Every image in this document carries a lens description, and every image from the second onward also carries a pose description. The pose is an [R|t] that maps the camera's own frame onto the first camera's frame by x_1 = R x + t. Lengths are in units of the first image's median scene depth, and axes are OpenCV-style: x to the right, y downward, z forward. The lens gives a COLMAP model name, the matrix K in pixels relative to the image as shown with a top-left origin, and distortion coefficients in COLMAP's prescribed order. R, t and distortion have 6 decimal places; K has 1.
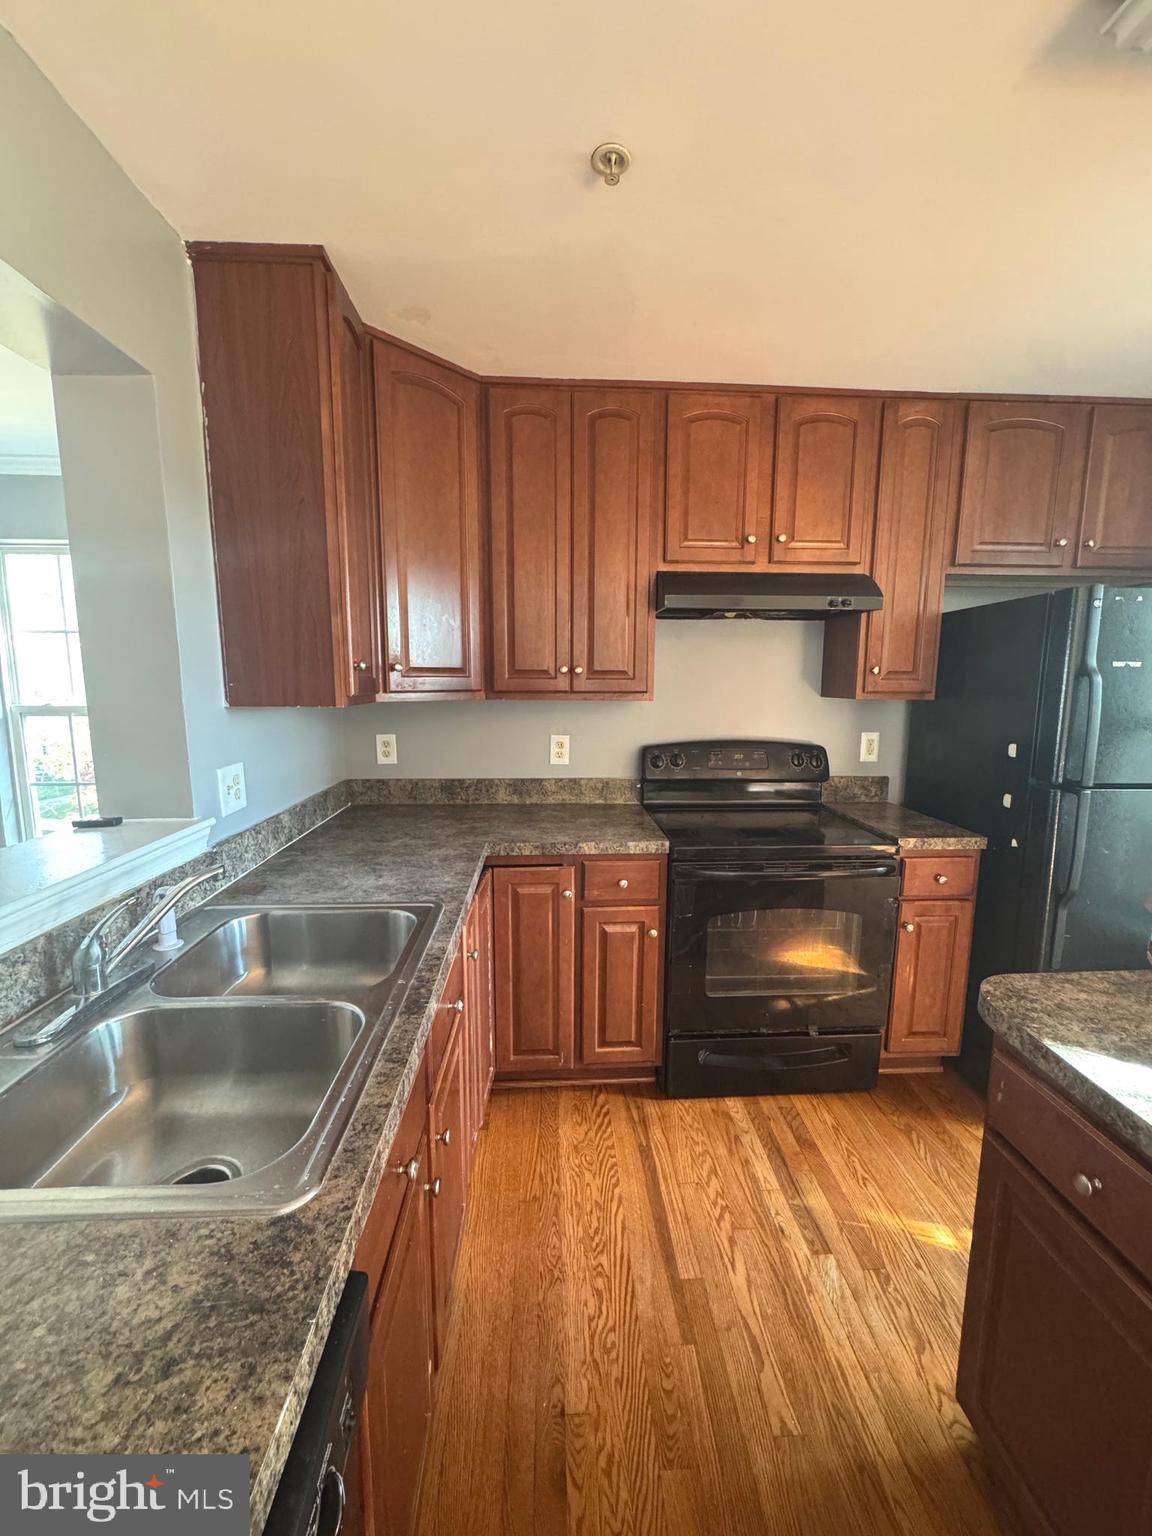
lens RADIAL K [[613.8, 0, 577.7], [0, 613.8, 767.7], [0, 0, 1]] dist [-0.001288, -0.000086]
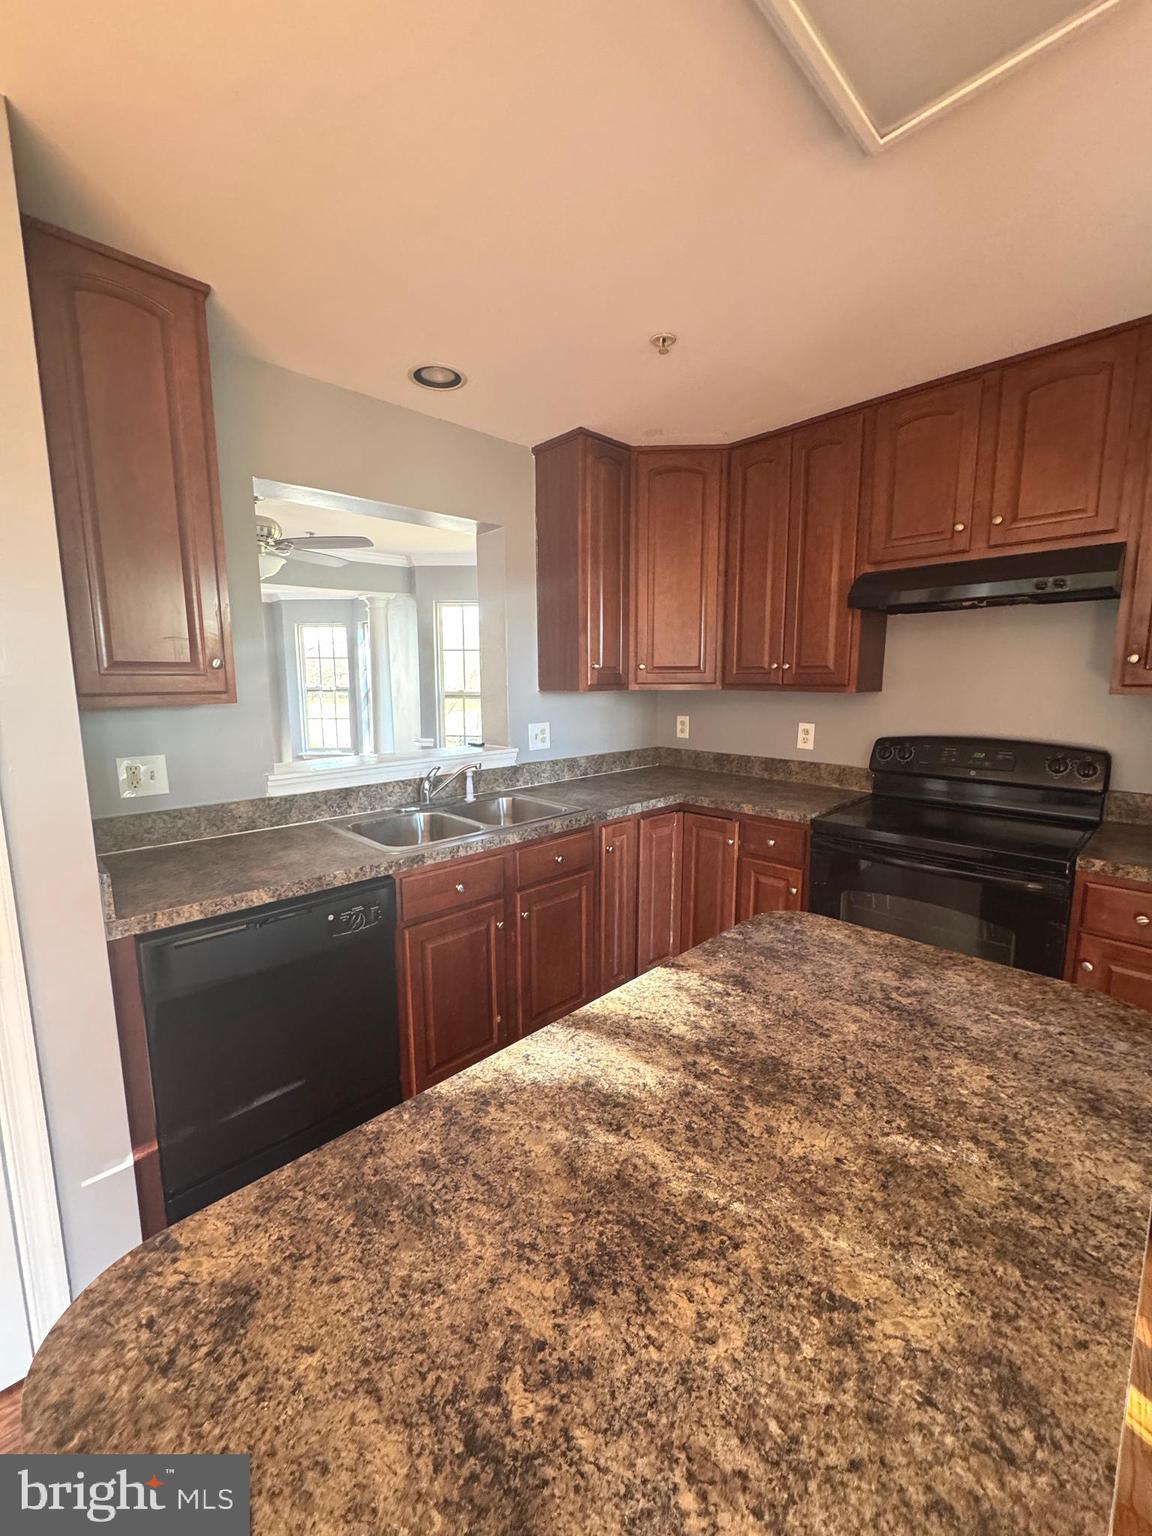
lens RADIAL K [[613.8, 0, 575.9], [0, 613.8, 766.2], [0, 0, 1]] dist [-0.001288, -0.000086]
pose [[0.656778, 0.101637, -0.747203, 0.658168], [-0.102893, 0.993686, 0.044724, 0.023122], [0.747031, 0.047508, 0.663089, -0.084083]]
